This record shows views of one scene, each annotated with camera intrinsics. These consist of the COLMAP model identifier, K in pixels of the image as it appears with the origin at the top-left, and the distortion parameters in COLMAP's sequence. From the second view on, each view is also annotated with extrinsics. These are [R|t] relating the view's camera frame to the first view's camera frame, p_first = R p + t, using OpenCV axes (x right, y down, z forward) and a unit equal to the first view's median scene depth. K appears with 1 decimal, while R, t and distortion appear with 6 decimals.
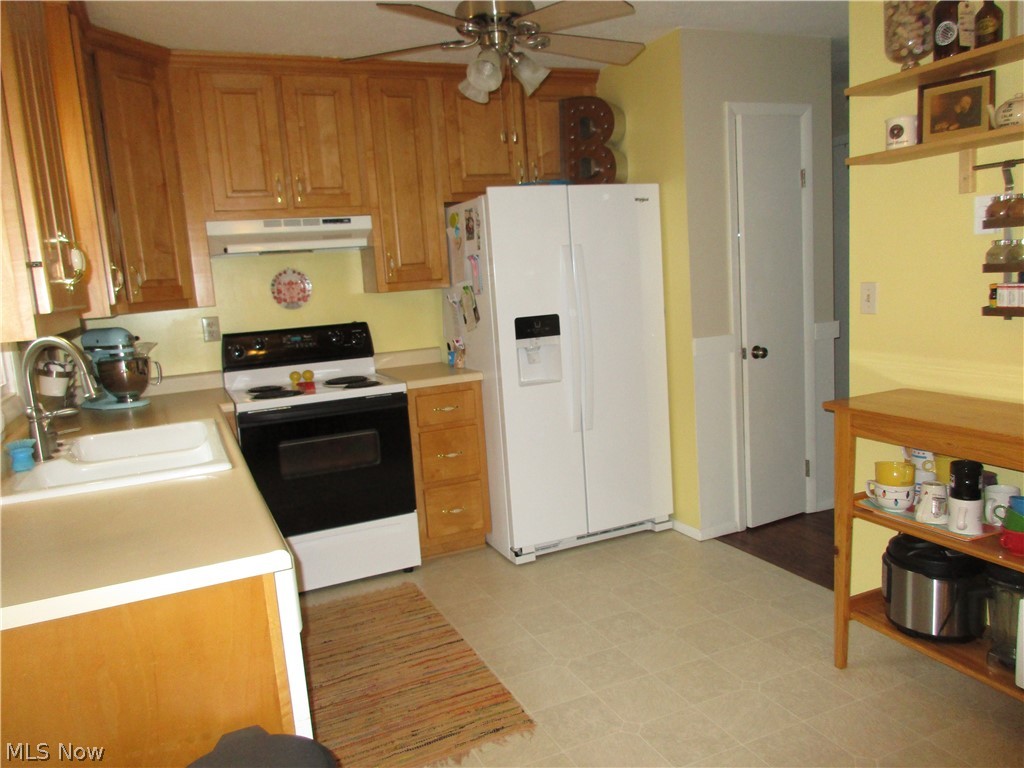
lens RADIAL K [[760.3, 0, 512.0], [0, 760.3, 384.0], [0, 0, 1]] dist [-0.006733, -0.003617]
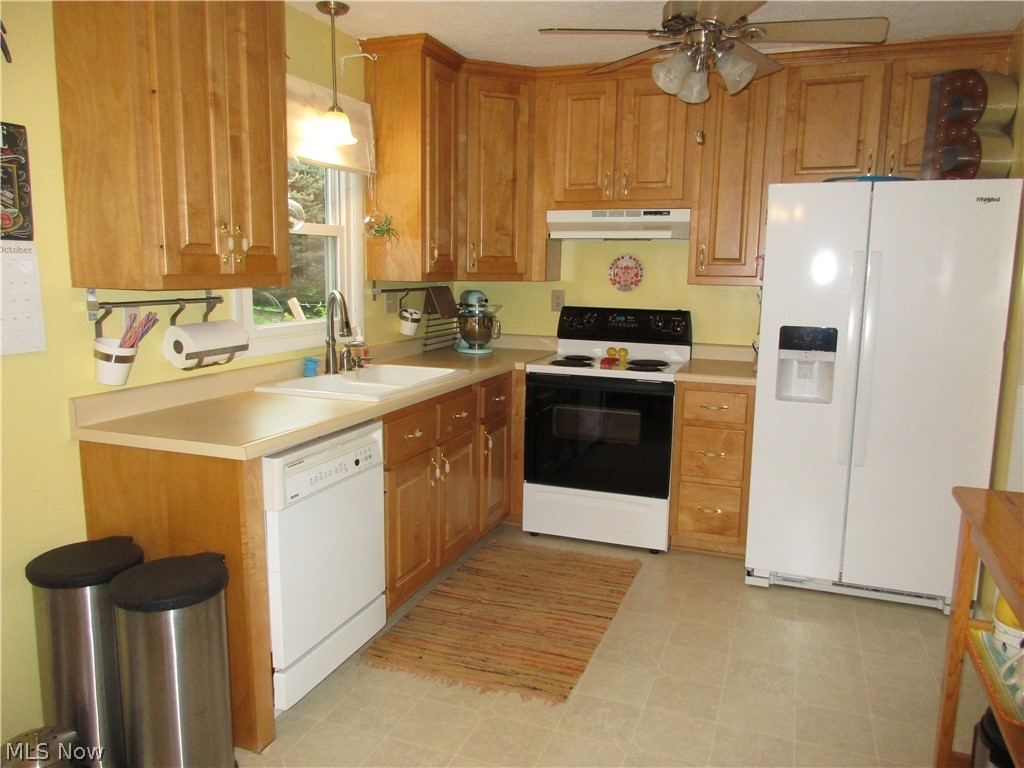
lens RADIAL K [[760.3, 0, 512.0], [0, 760.3, 384.0], [0, 0, 1]] dist [-0.006733, -0.003617]
pose [[0.707712, 0.187707, -0.681109, 0.400760], [-0.166114, 0.981243, 0.097819, -0.051251], [0.686695, 0.043914, 0.725618, 0.102575]]
